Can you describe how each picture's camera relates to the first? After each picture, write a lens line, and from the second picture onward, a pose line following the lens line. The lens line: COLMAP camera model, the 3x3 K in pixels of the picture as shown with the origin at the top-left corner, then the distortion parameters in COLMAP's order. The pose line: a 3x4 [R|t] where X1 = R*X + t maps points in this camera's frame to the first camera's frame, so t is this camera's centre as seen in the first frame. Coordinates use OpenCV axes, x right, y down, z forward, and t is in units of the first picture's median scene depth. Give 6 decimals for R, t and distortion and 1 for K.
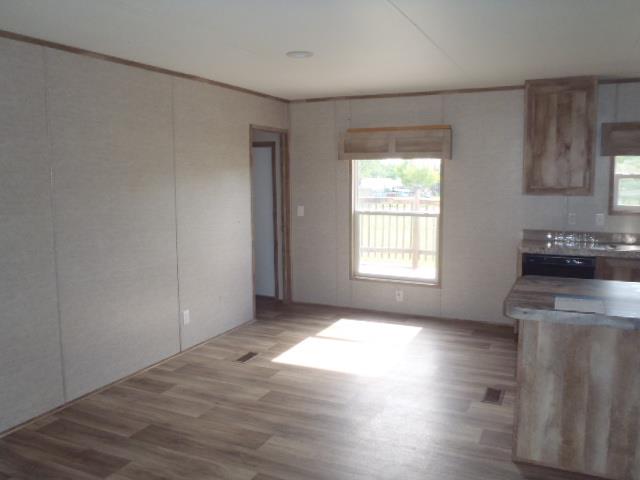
lens RADIAL K [[546.0, 0, 318.5], [0, 546.0, 240.5], [0, 0, 1]] dist [-0.060623, 0.034156]
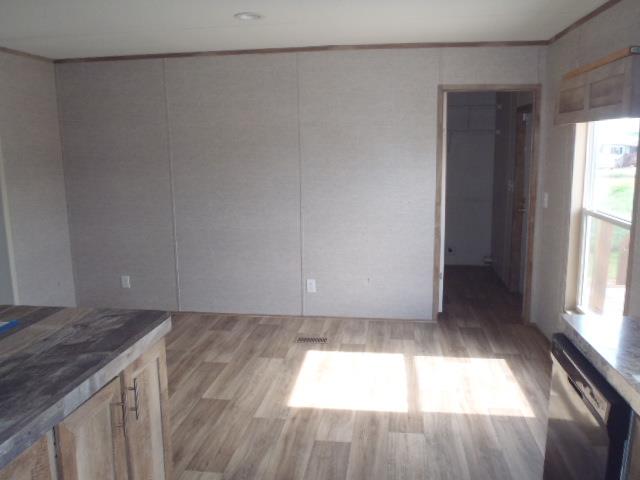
lens RADIAL K [[546.0, 0, 317.4], [0, 546.0, 245.4], [0, 0, 1]] dist [-0.060623, 0.034156]
pose [[0.299805, 0.173385, -0.938112, 0.142396], [-0.107153, 0.983243, 0.147482, -0.017756], [0.947964, 0.056306, 0.313360, 0.132900]]
